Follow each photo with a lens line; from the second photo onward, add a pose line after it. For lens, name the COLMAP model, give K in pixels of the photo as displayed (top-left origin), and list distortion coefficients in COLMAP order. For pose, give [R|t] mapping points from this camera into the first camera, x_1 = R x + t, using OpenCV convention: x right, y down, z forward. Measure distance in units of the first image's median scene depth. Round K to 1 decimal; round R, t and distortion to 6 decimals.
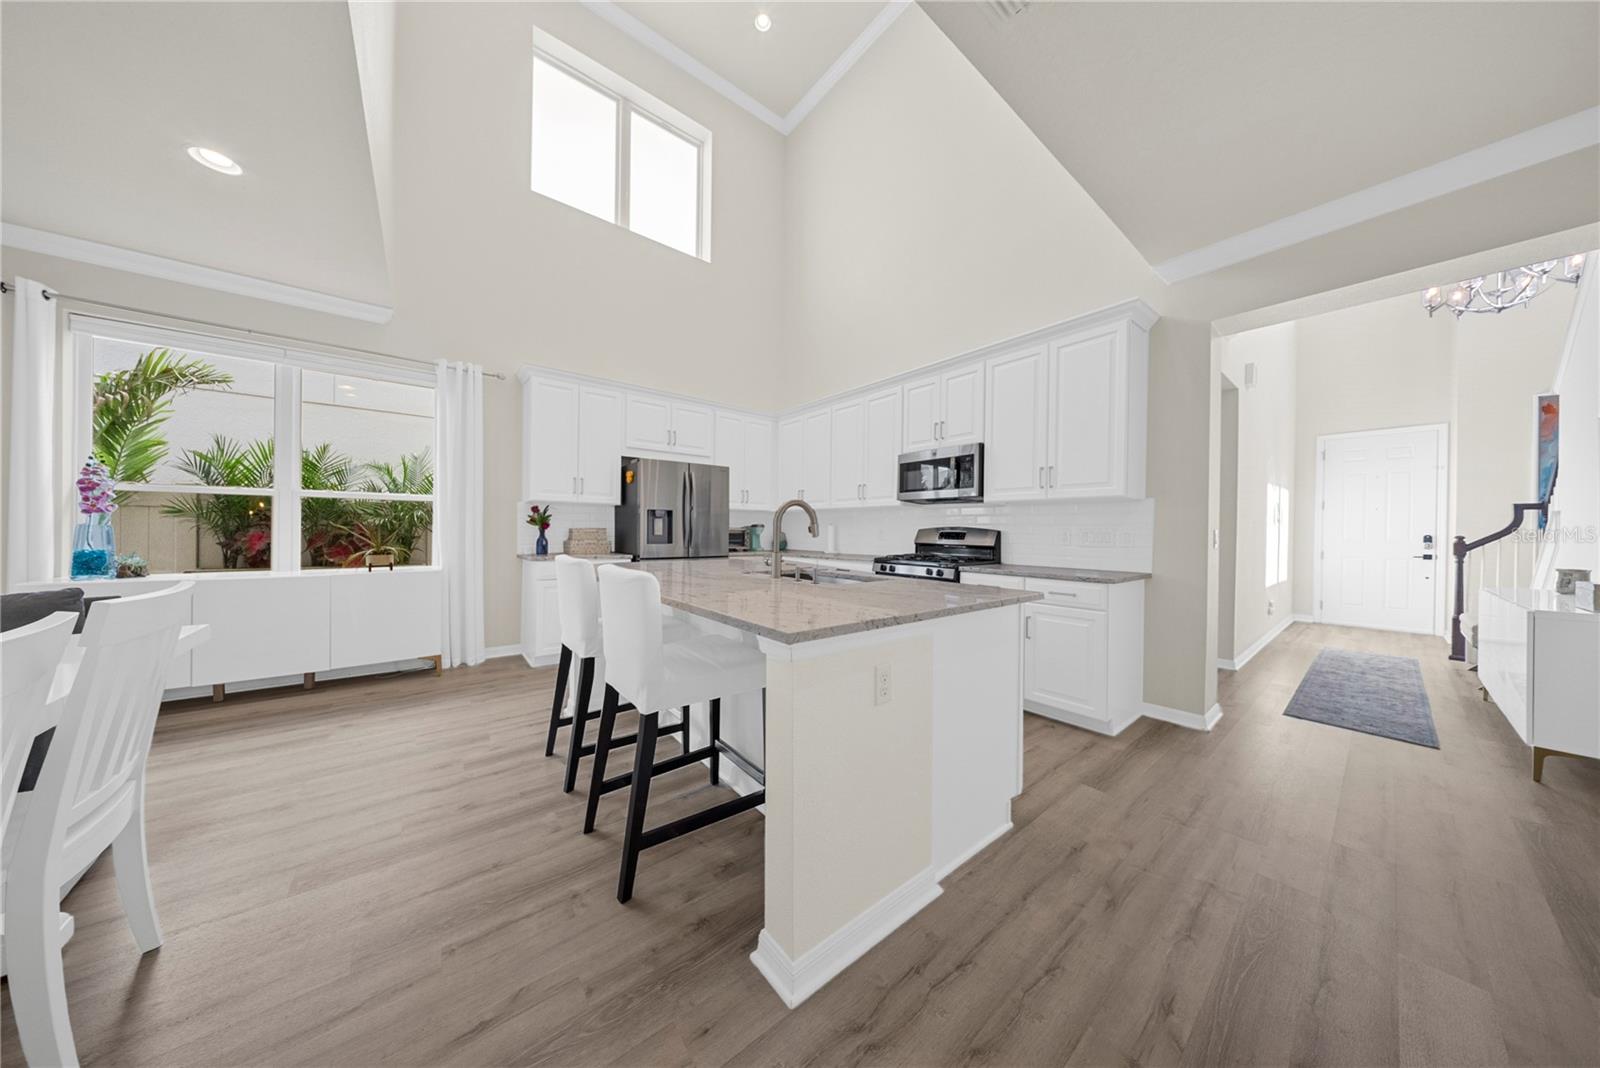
lens RADIAL K [[475.2, 0, 799.7], [0, 475.2, 526.1], [0, 0, 1]] dist [-0.001006, -0.000653]
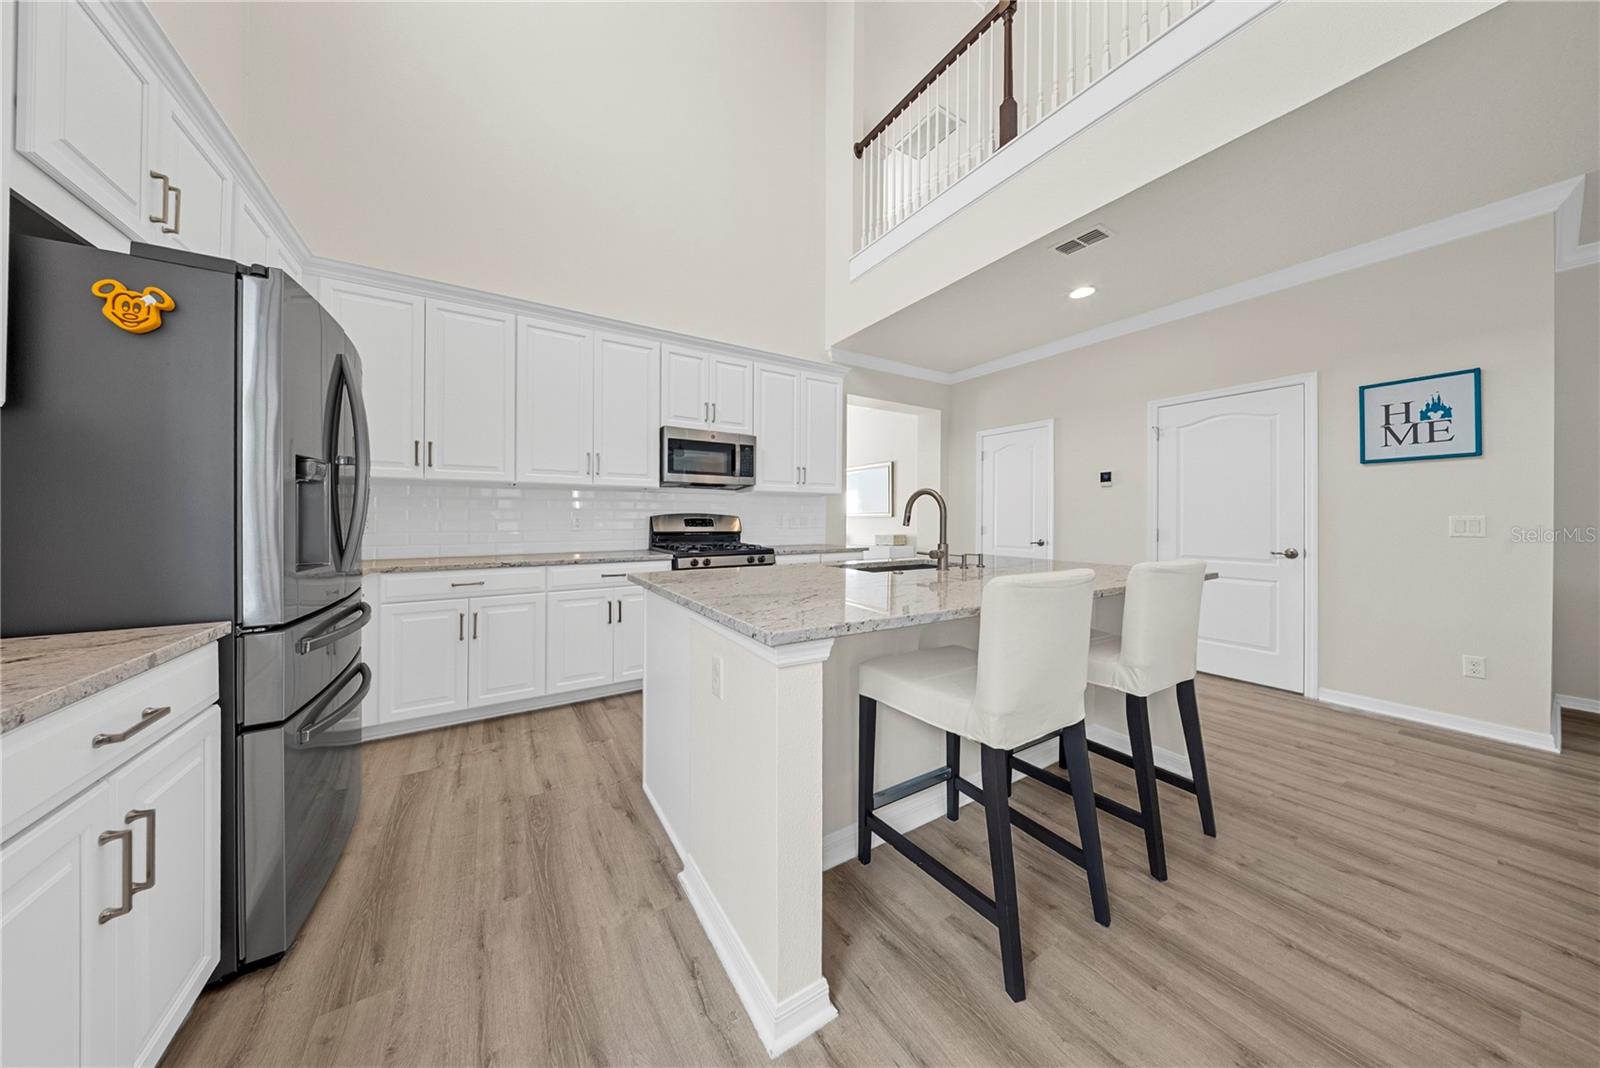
lens RADIAL K [[475.2, 0, 783.6], [0, 475.2, 516.1], [0, 0, 1]] dist [-0.001006, -0.000653]
pose [[0.136724, -0.009917, 0.990560, -0.656100], [-0.018420, 0.999752, 0.012552, -0.008596], [-0.990438, -0.019963, 0.136507, 0.742149]]
